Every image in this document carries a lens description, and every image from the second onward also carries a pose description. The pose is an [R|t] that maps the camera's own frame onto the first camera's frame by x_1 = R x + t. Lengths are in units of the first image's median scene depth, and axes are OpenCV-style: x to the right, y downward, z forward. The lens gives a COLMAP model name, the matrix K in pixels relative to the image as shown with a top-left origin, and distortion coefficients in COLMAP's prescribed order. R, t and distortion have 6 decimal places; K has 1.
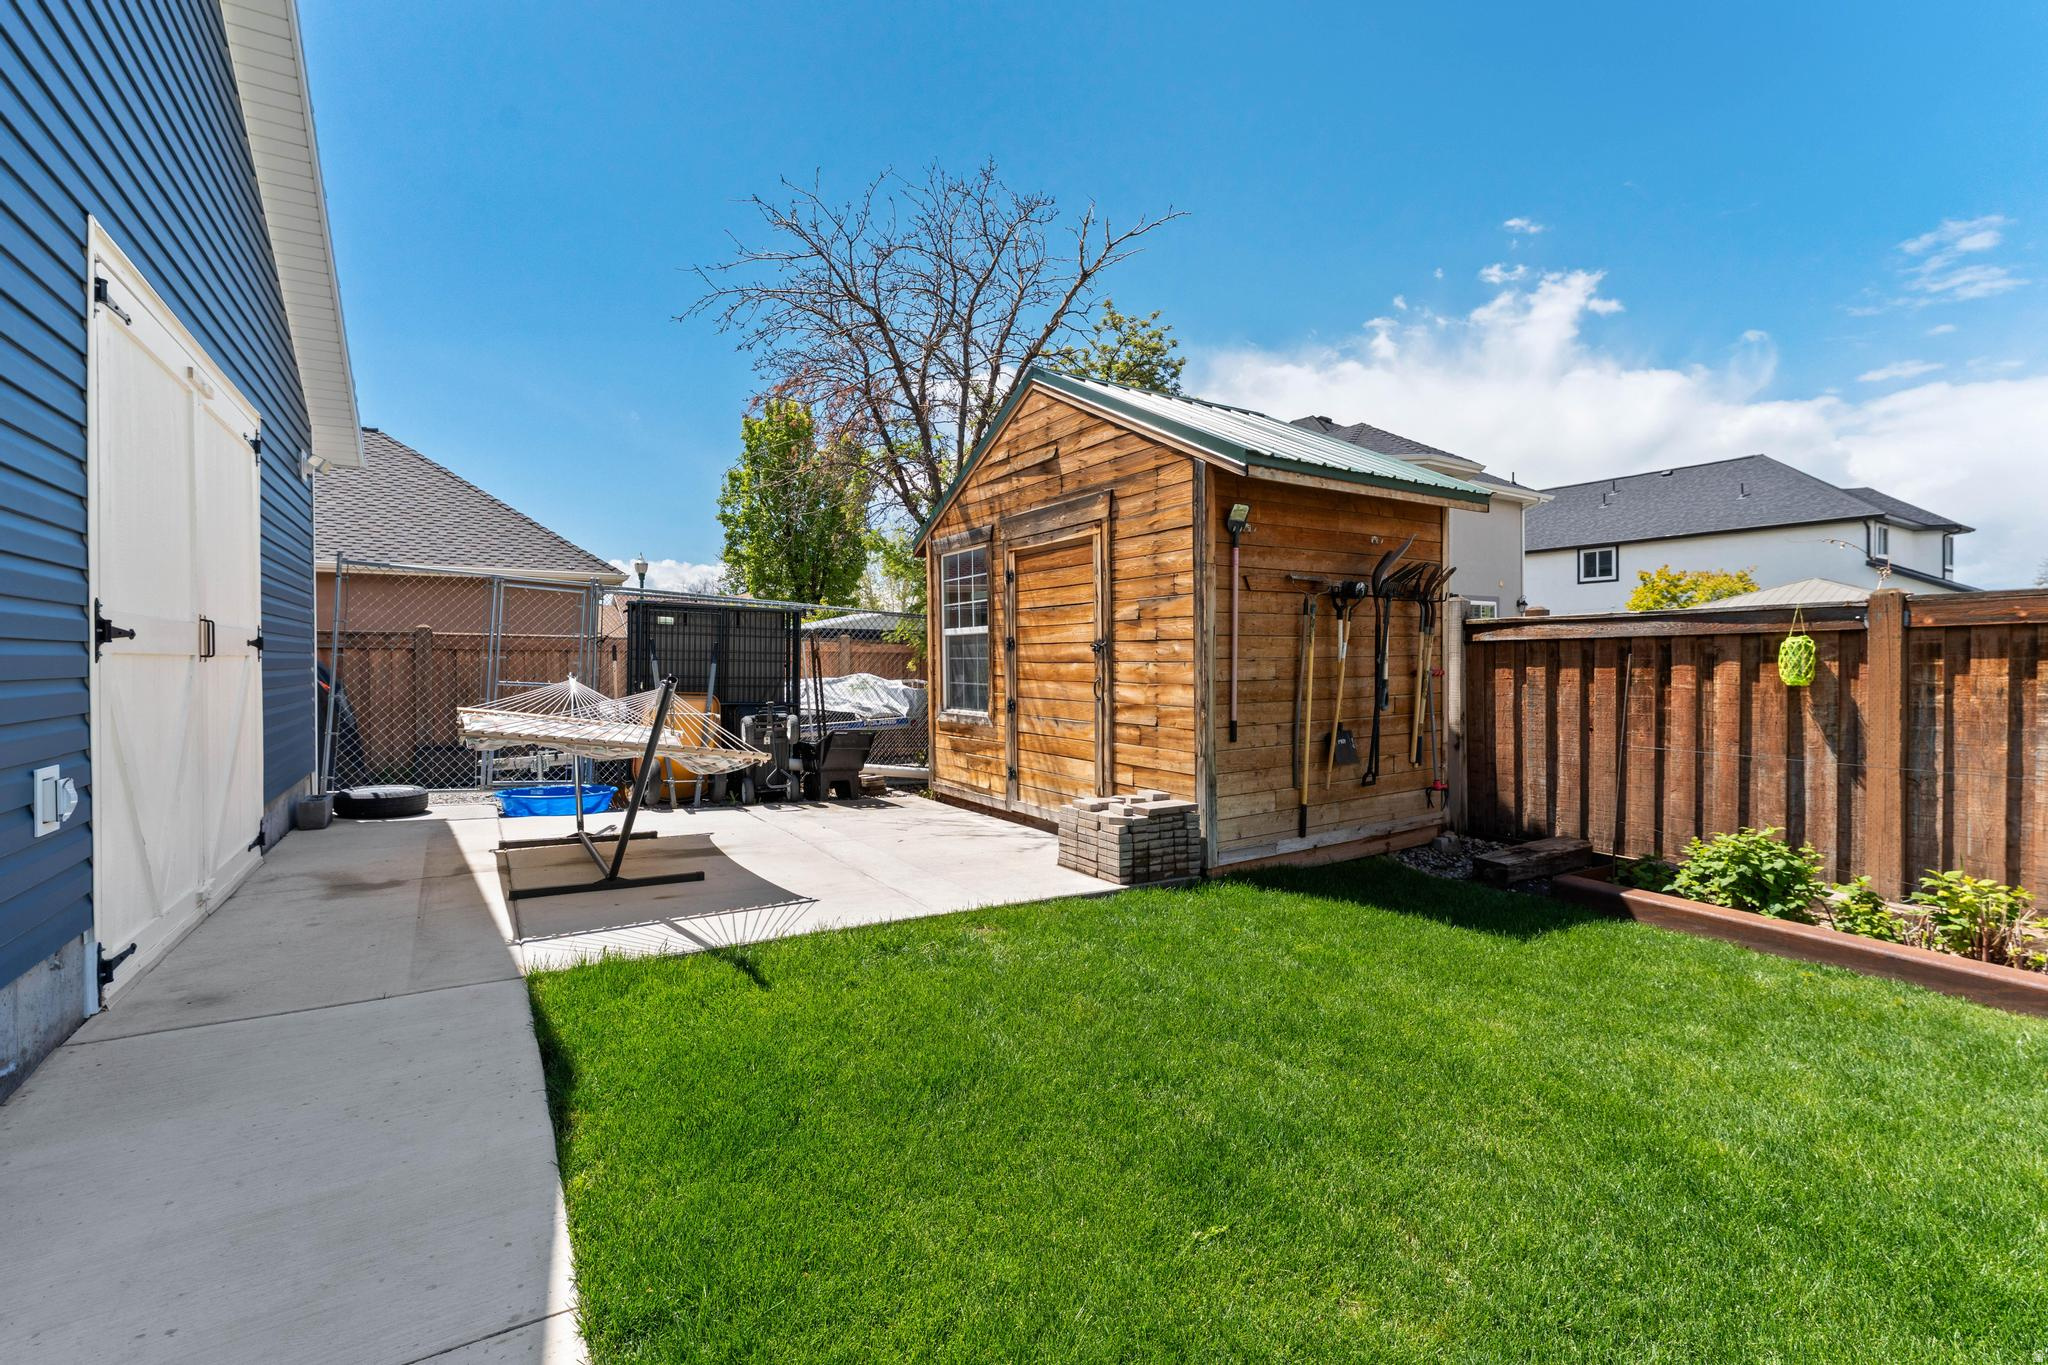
lens RADIAL K [[862.6, 0, 1024.0], [0, 862.6, 667.3], [0, 0, 1]] dist [-0.003387, -0.000108]
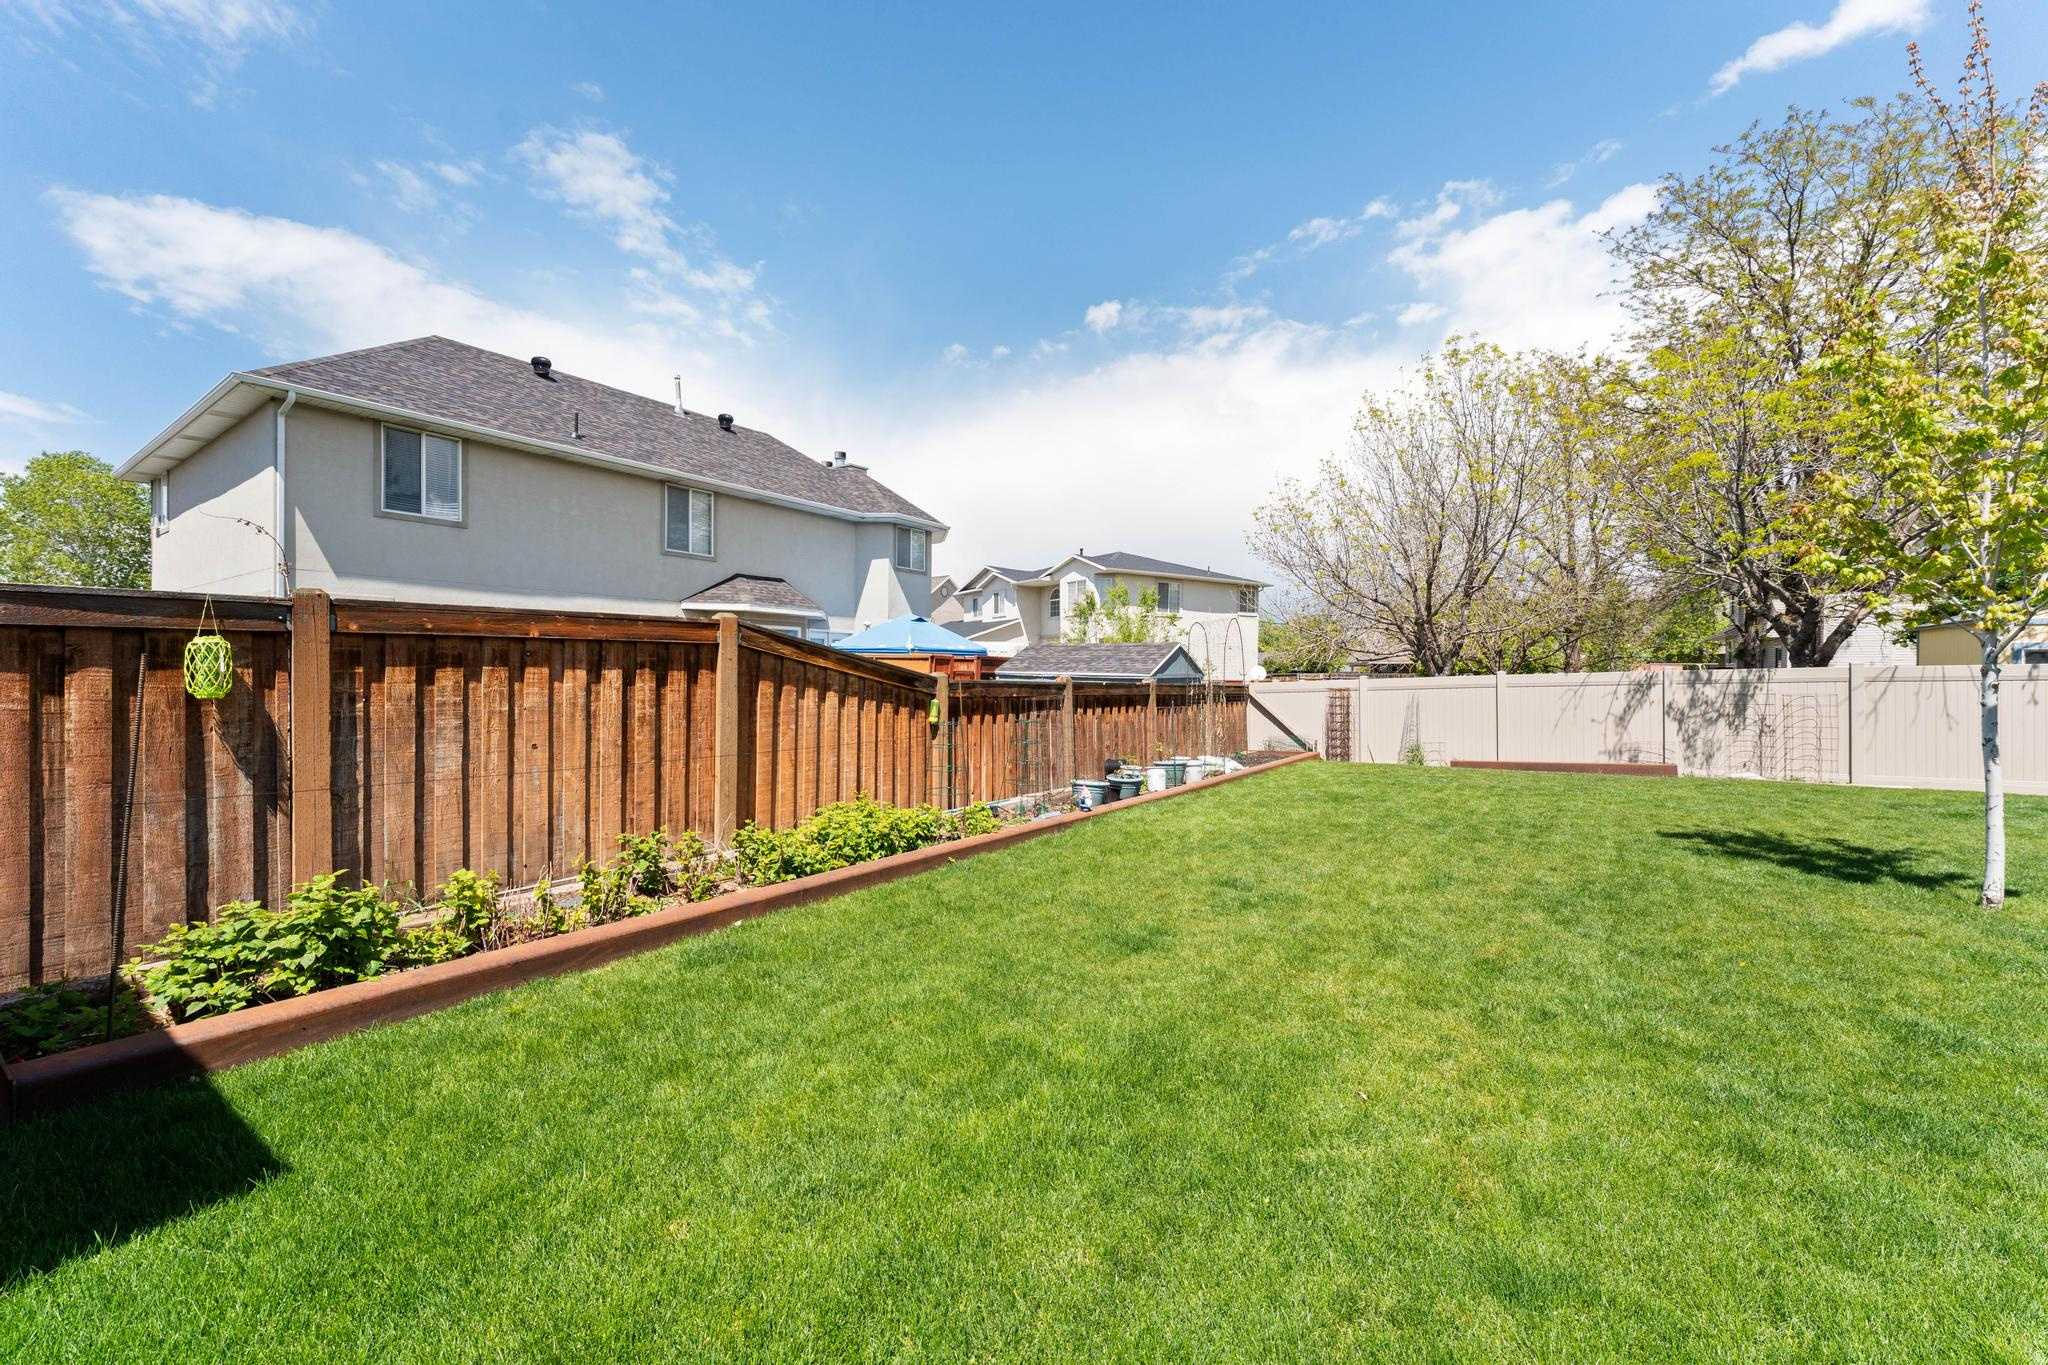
lens RADIAL K [[819.6, 0, 1001.8], [0, 819.6, 676.9], [0, 0, 1]] dist [-0.001174, -0.000402]
pose [[-0.379813, -0.002056, 0.925061, -0.069333], [0.002828, 0.999990, 0.003384, 0.000975], [-0.925059, 0.003902, -0.379803, 0.635943]]
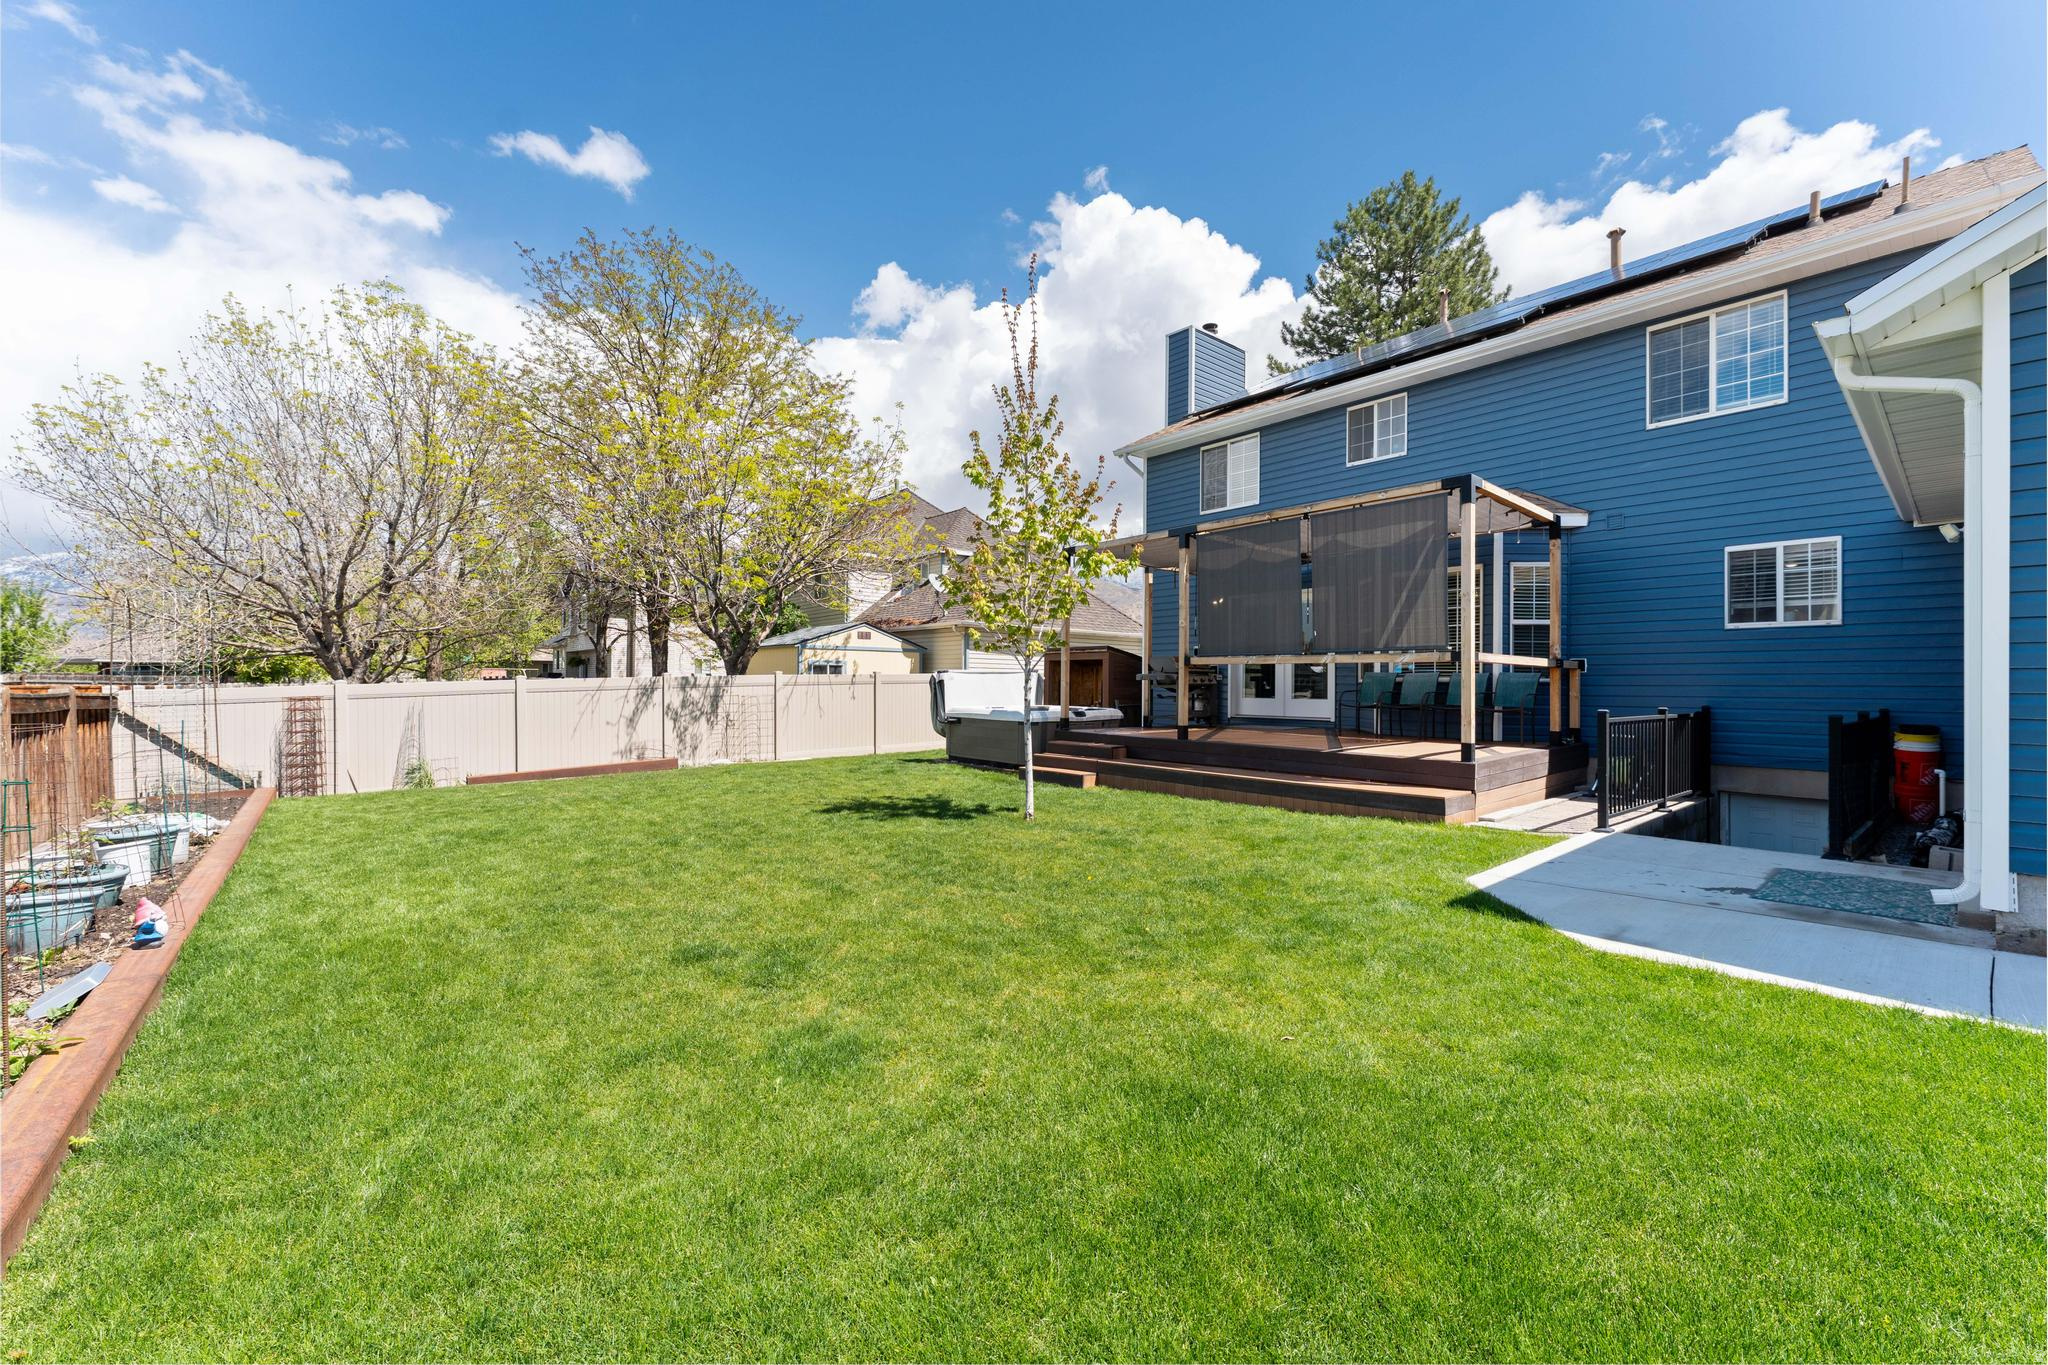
lens RADIAL K [[819.6, 0, 1020.8], [0, 819.6, 682.3], [0, 0, 1]] dist [-0.001174, -0.000402]
pose [[-0.989544, -0.003309, -0.144190, 0.606117], [-0.004083, 0.999979, 0.005073, -0.002620], [0.144171, 0.005609, -0.989537, 0.807432]]
